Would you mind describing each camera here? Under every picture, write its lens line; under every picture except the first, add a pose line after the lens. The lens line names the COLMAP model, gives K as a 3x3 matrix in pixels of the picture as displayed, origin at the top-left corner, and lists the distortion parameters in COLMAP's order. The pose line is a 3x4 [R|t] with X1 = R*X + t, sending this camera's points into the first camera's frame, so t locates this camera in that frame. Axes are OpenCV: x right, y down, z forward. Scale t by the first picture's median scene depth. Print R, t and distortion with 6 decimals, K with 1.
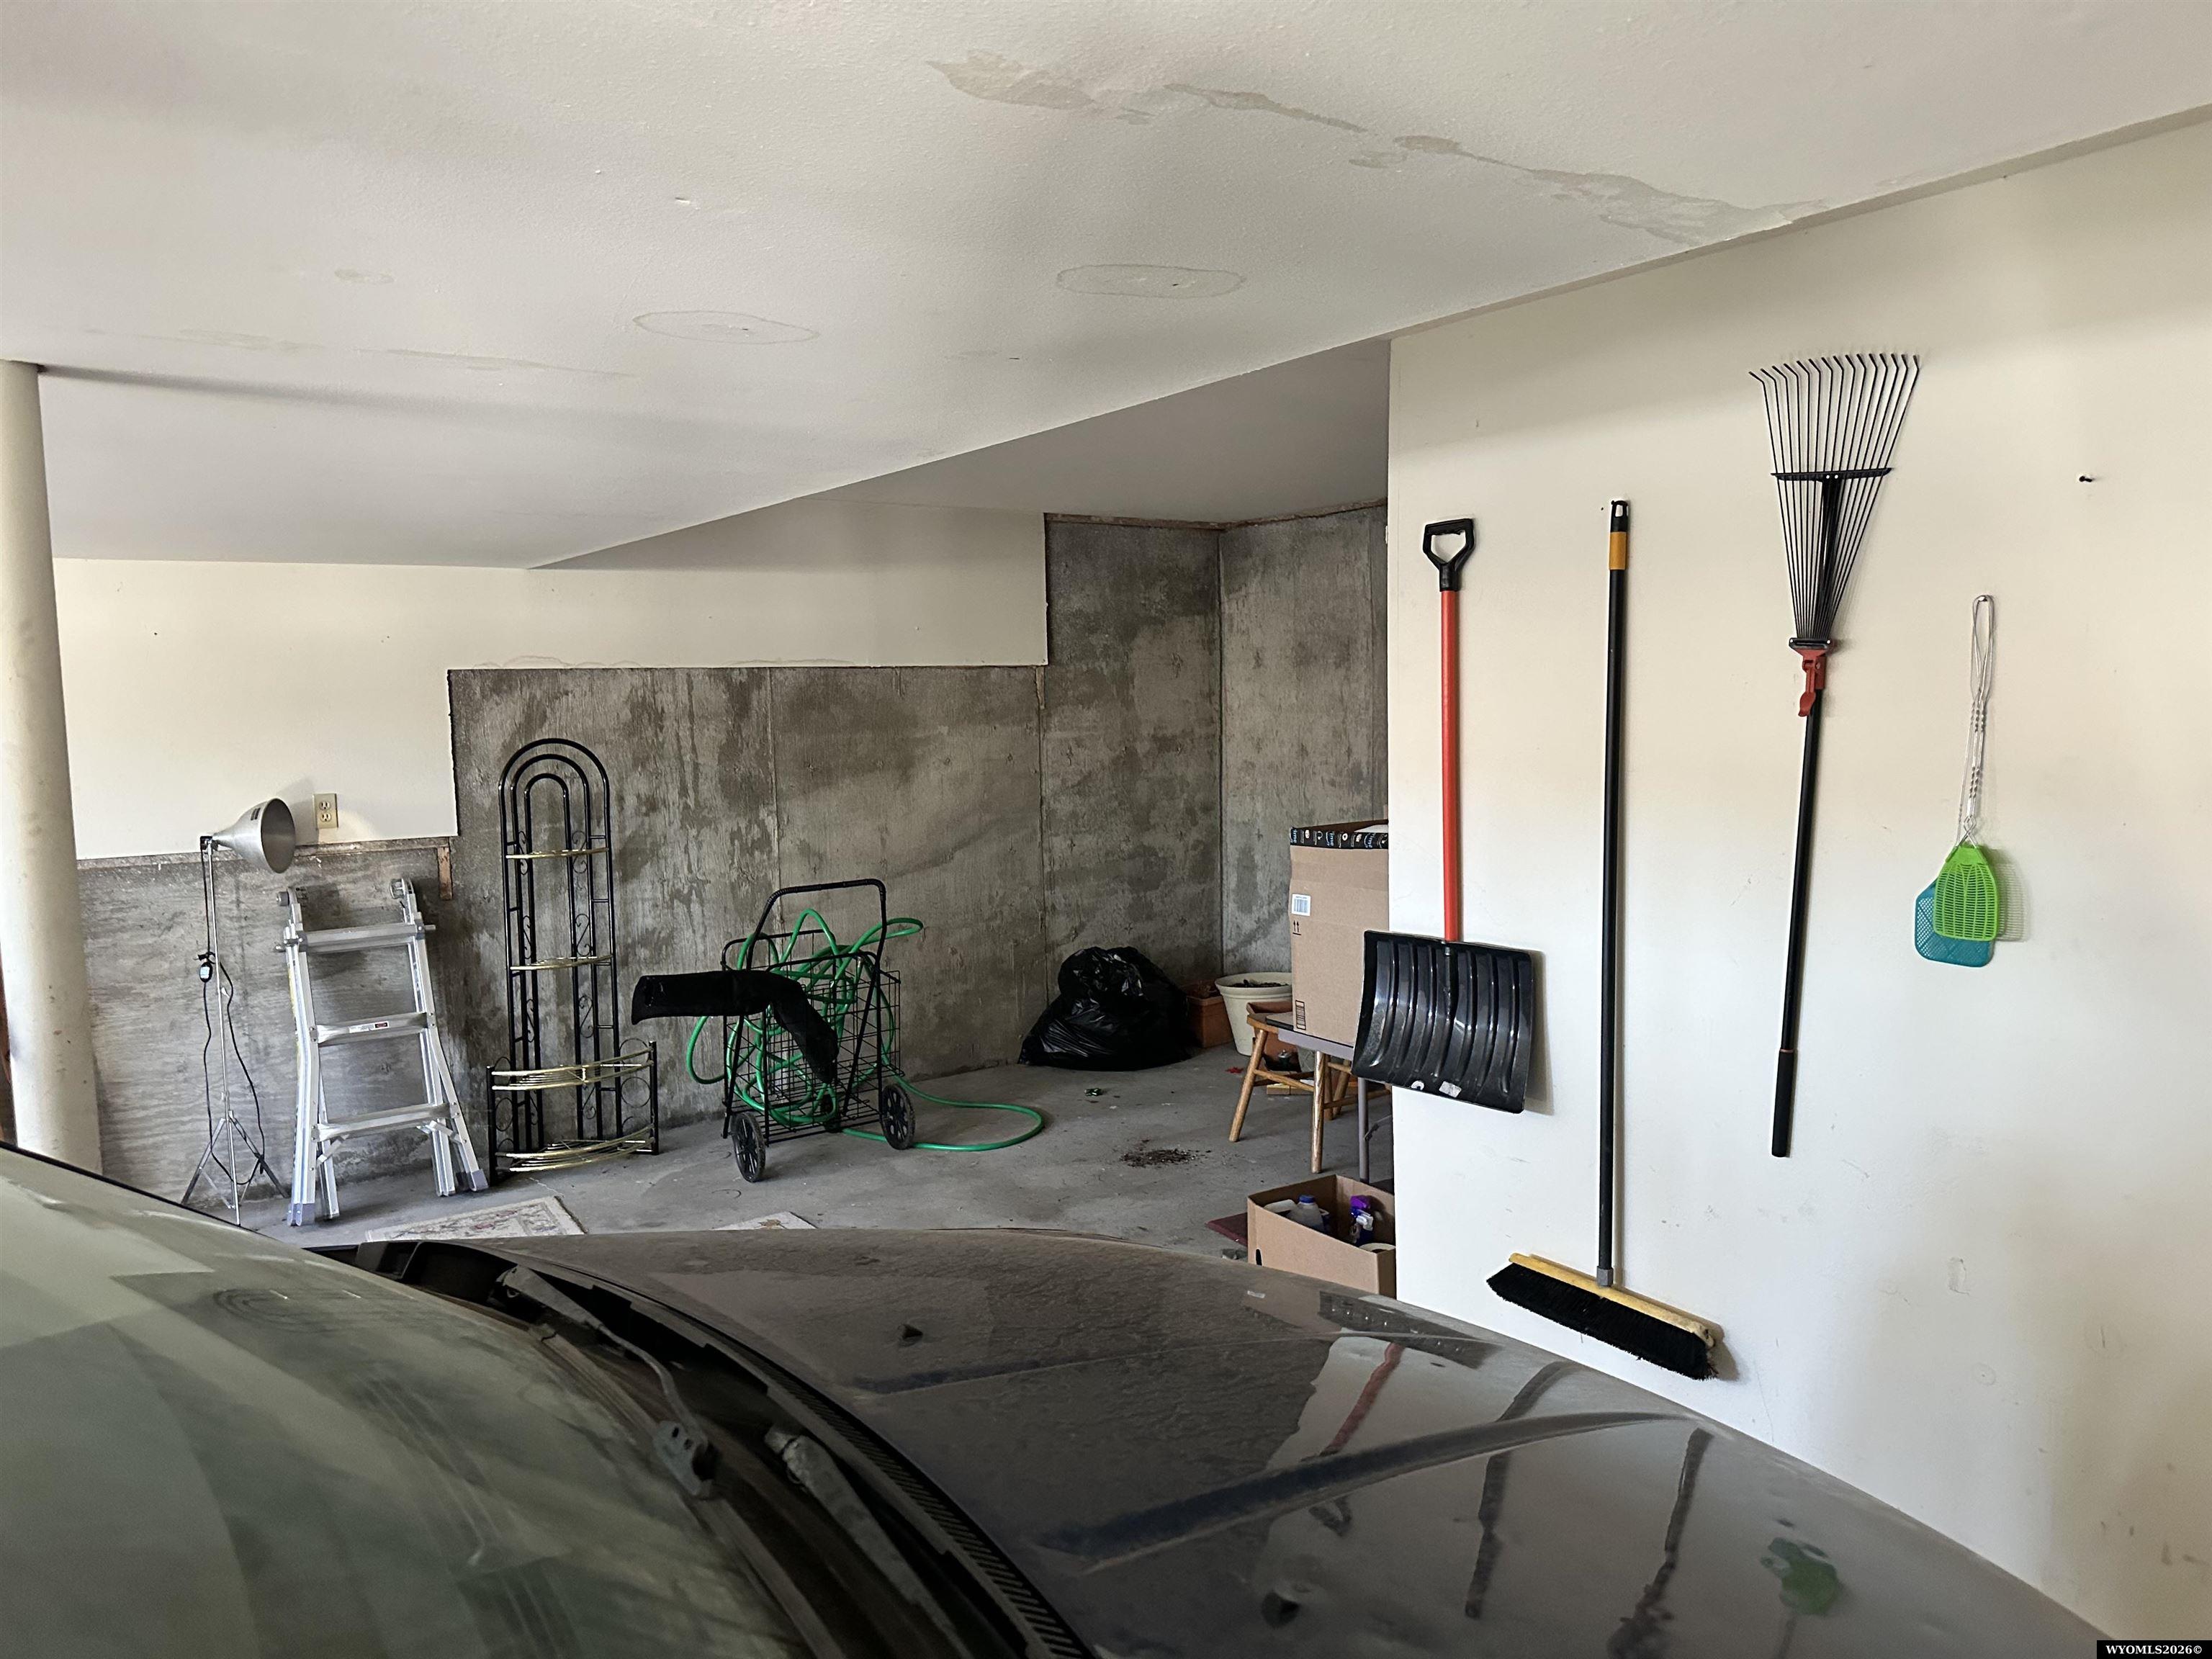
lens RADIAL K [[1525.9, 0, 1115.7], [0, 1525.9, 834.0], [0, 0, 1]] dist [0.053971, -0.001506]
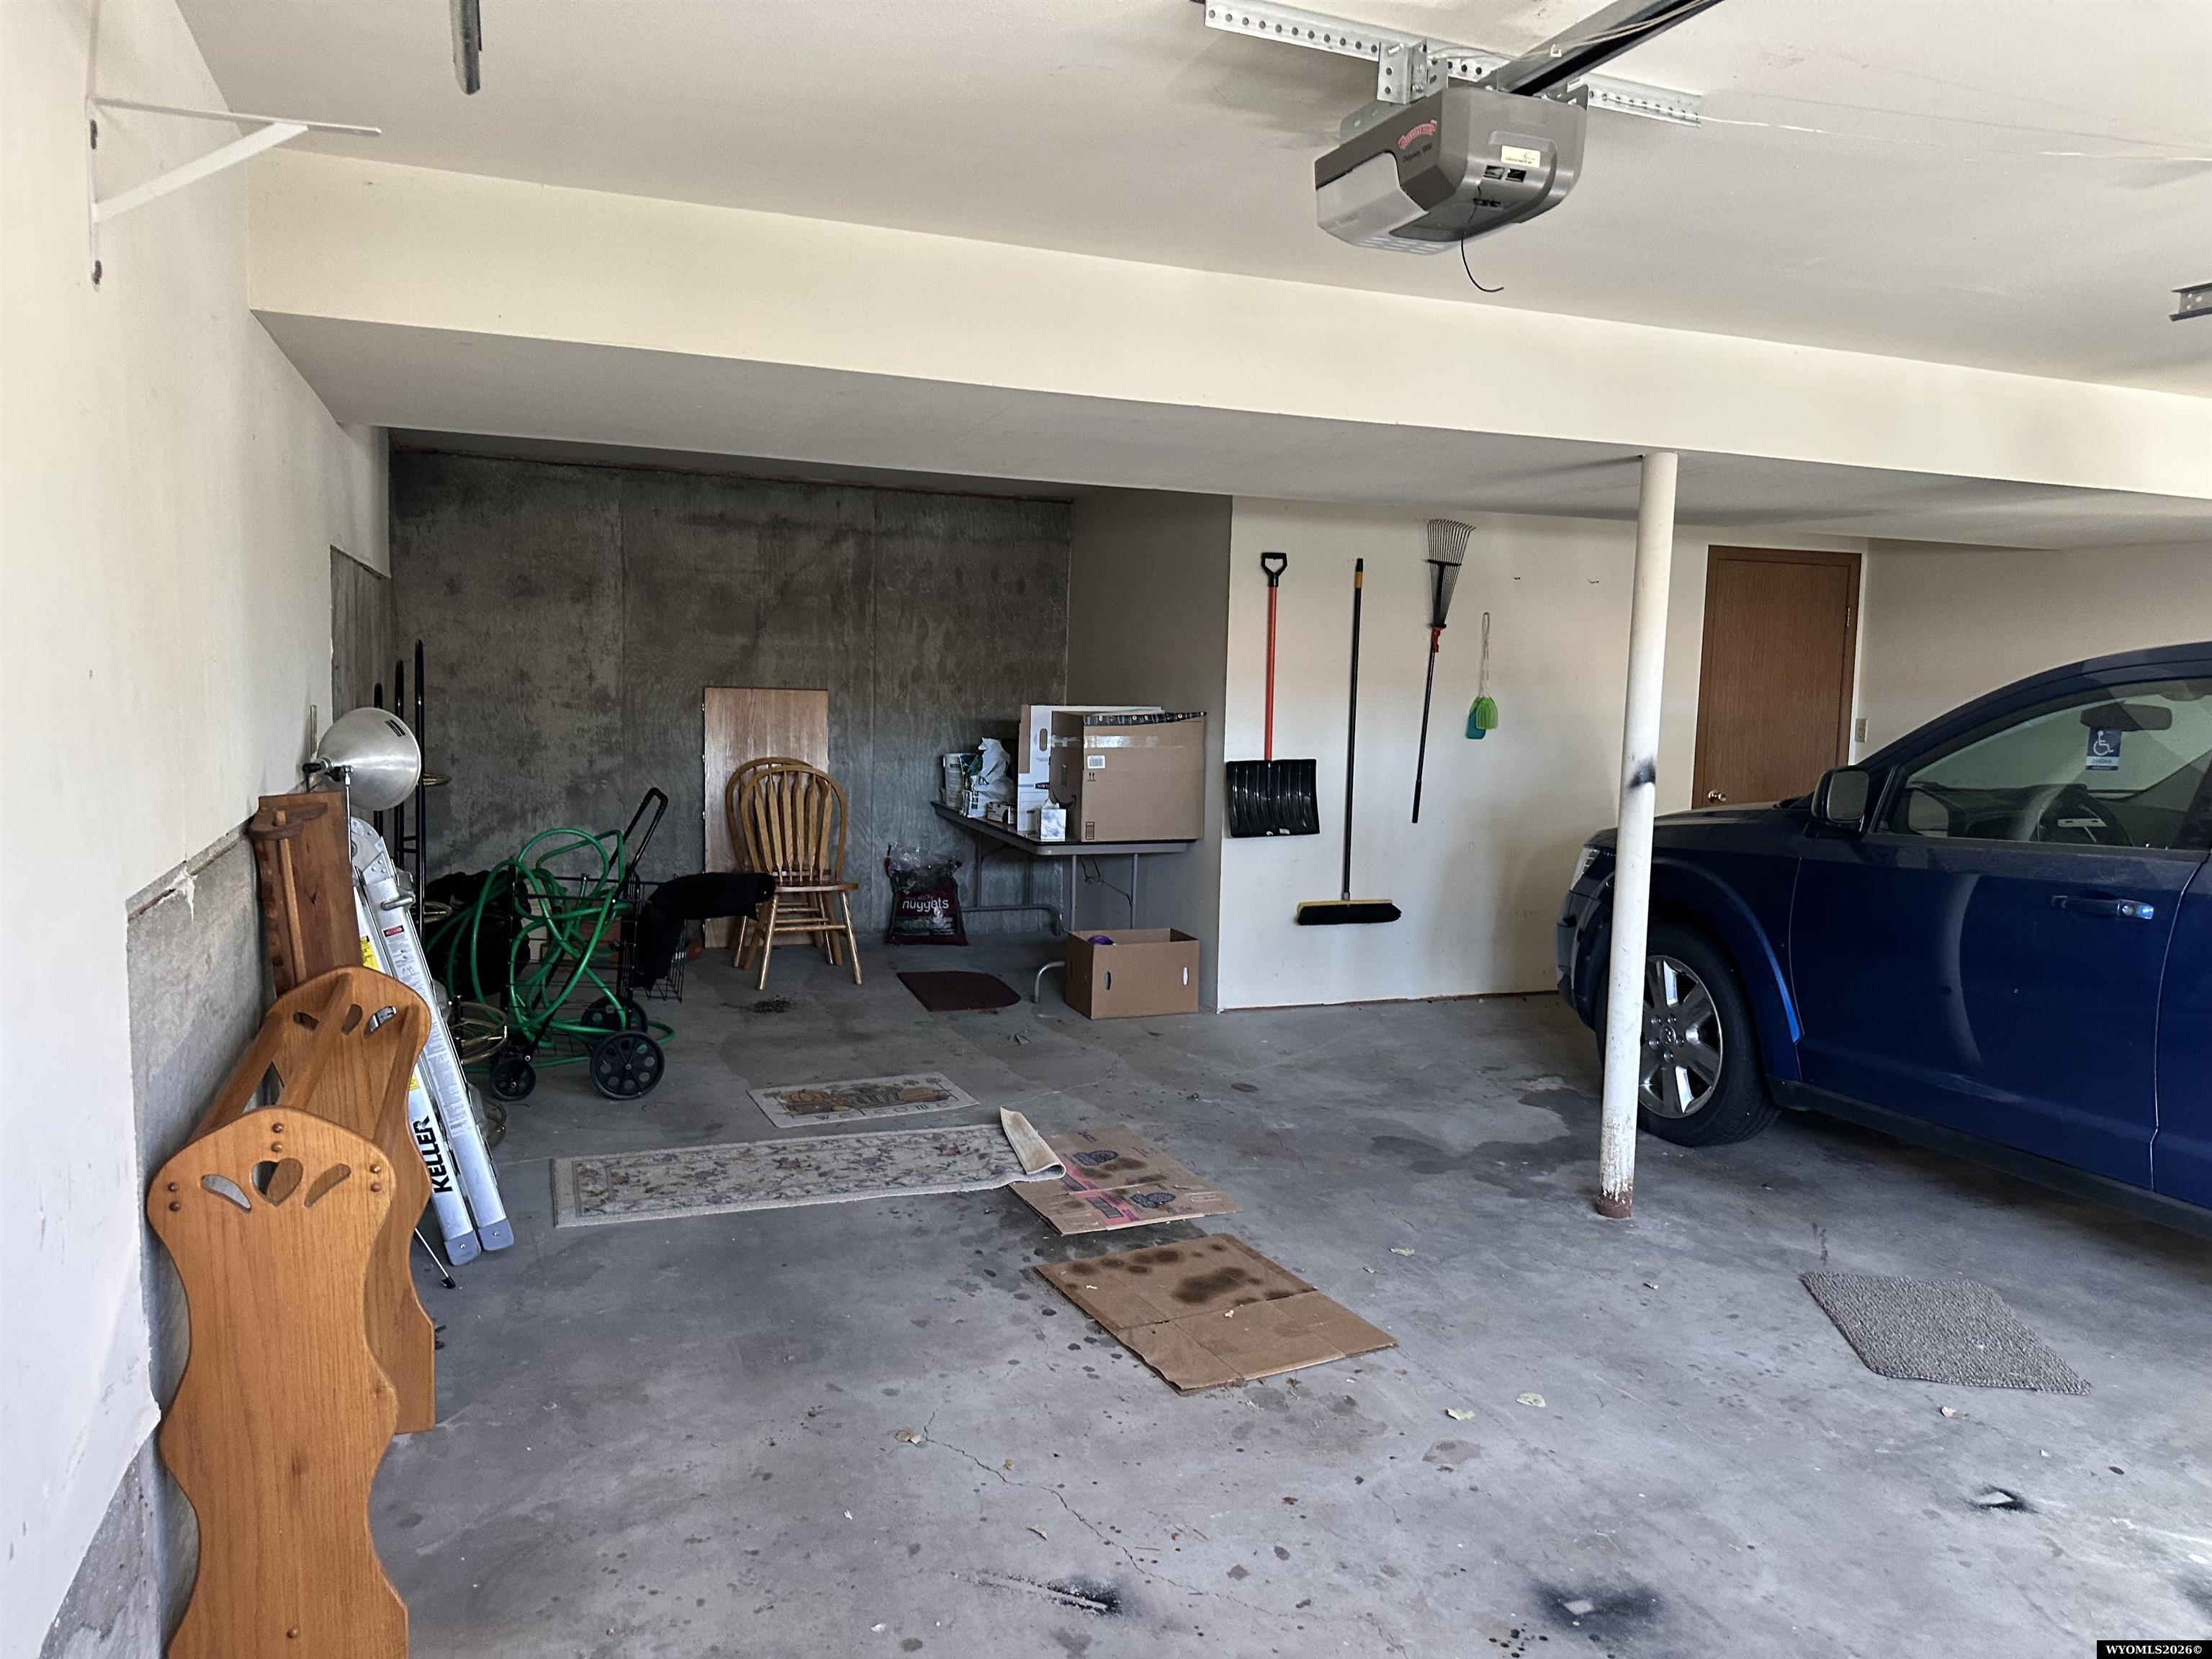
lens RADIAL K [[1525.9, 0, 1113.5], [0, 1525.9, 827.5], [0, 0, 1]] dist [0.053971, -0.001506]
pose [[0.233595, -0.087097, 0.968425, -1.803052], [0.063873, 0.995203, 0.074099, -0.004828], [-0.970234, 0.044547, 0.238038, 0.730515]]
